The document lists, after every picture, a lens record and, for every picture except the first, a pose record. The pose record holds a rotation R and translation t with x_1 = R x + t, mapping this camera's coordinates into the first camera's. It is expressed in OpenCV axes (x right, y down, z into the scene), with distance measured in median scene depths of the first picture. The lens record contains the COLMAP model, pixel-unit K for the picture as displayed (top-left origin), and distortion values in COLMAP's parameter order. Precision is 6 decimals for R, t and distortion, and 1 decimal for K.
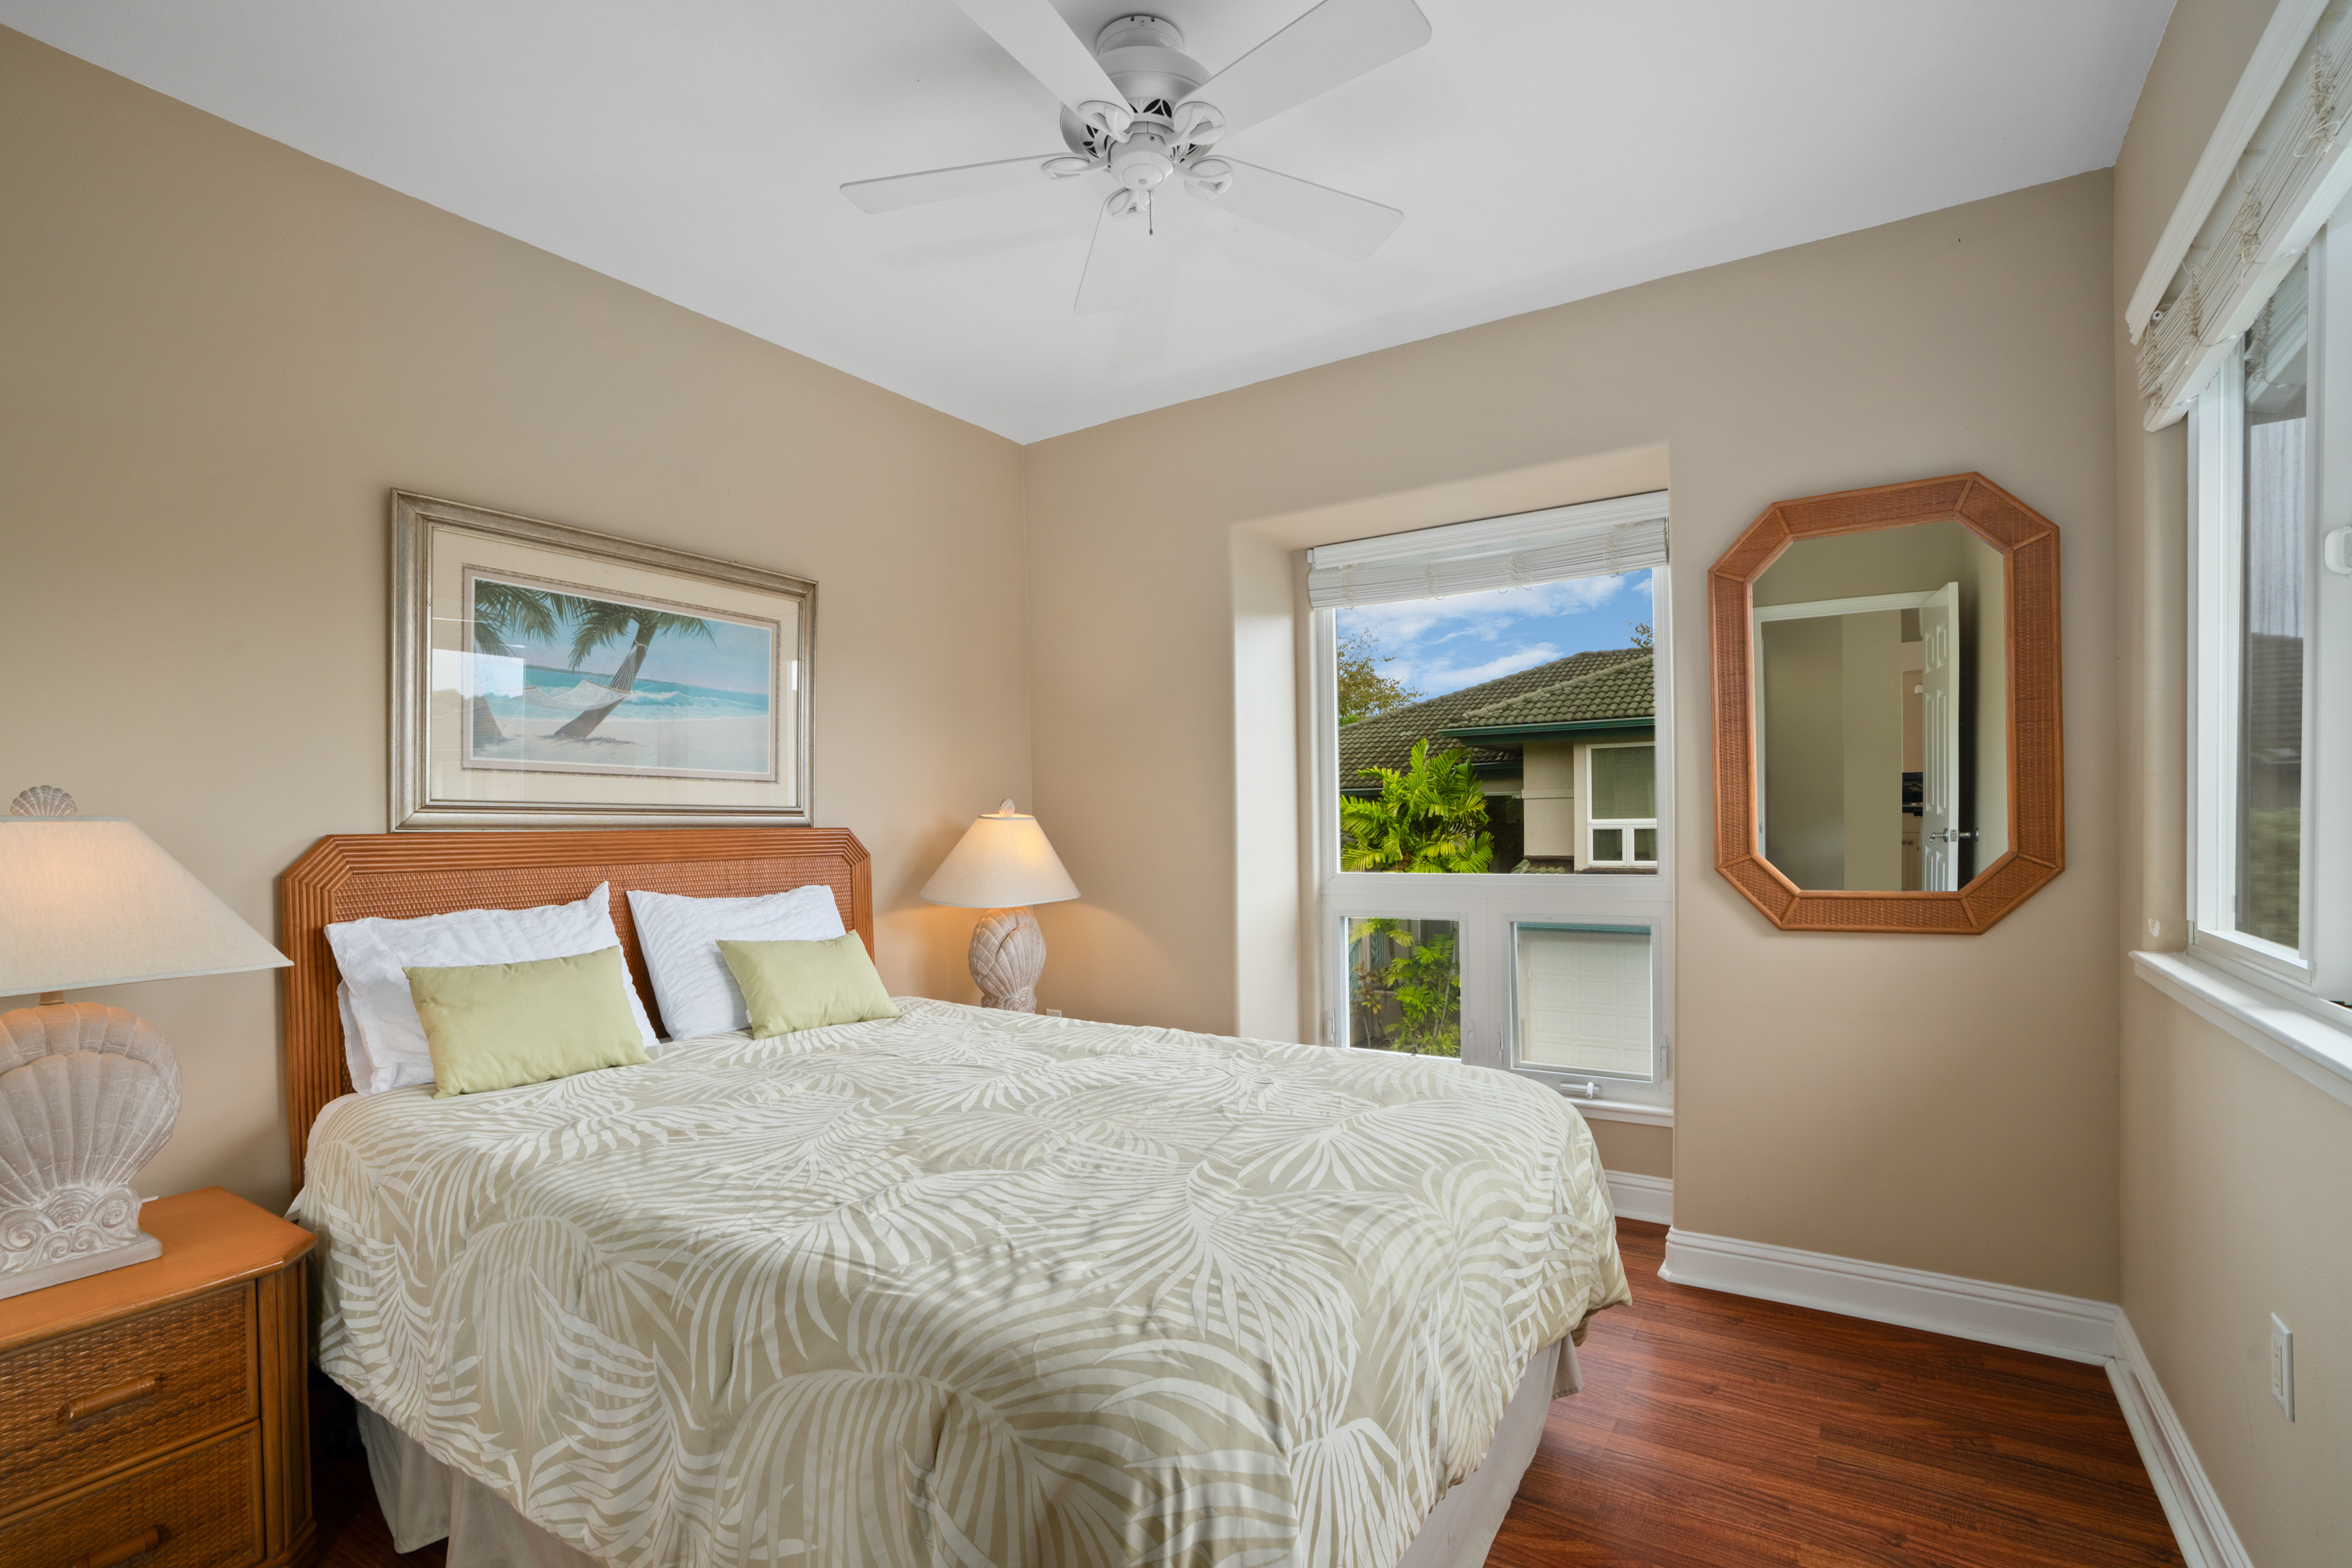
lens RADIAL K [[1088.6, 0, 1176.0], [0, 1088.6, 784.0], [0, 0, 1]] dist [-0.051634, 0.019642]
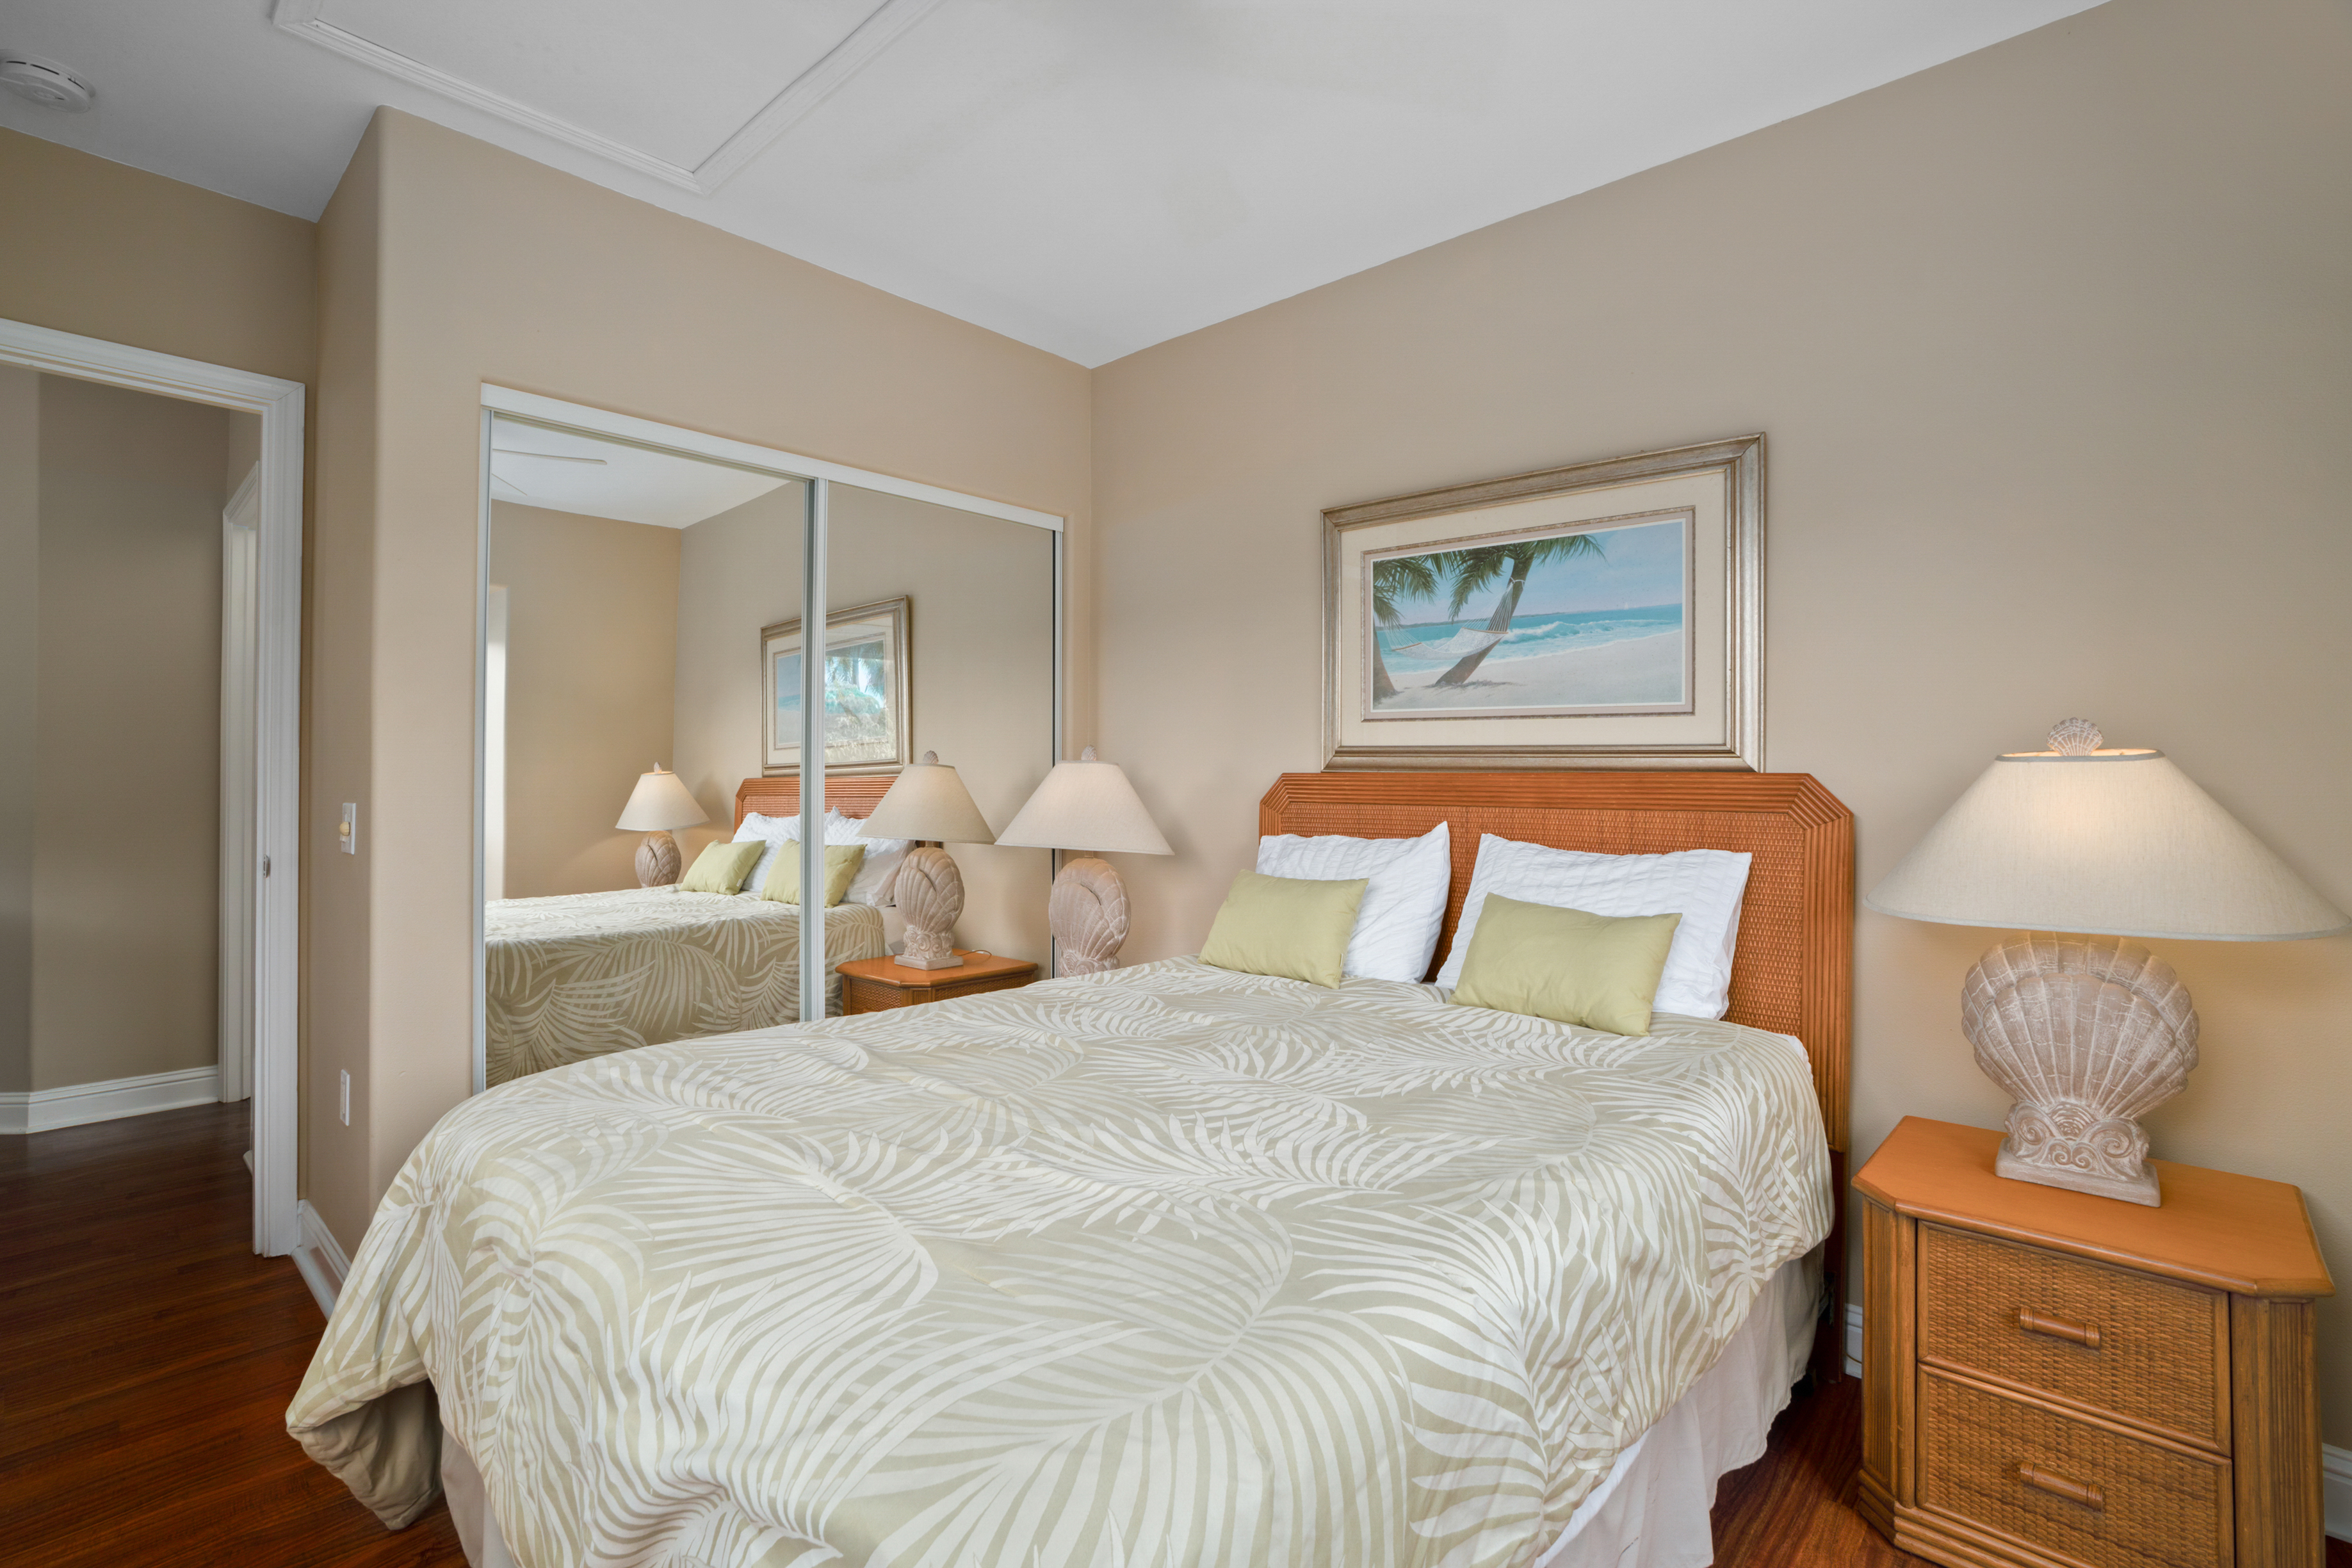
lens RADIAL K [[1088.6, 0, 1176.0], [0, 1088.6, 784.0], [0, 0, 1]] dist [-0.051634, 0.019642]
pose [[-0.149647, 0.020373, -0.988530, 0.528293], [0.032216, 0.999357, 0.015719, 0.028717], [0.988215, -0.029494, -0.150207, 0.865034]]
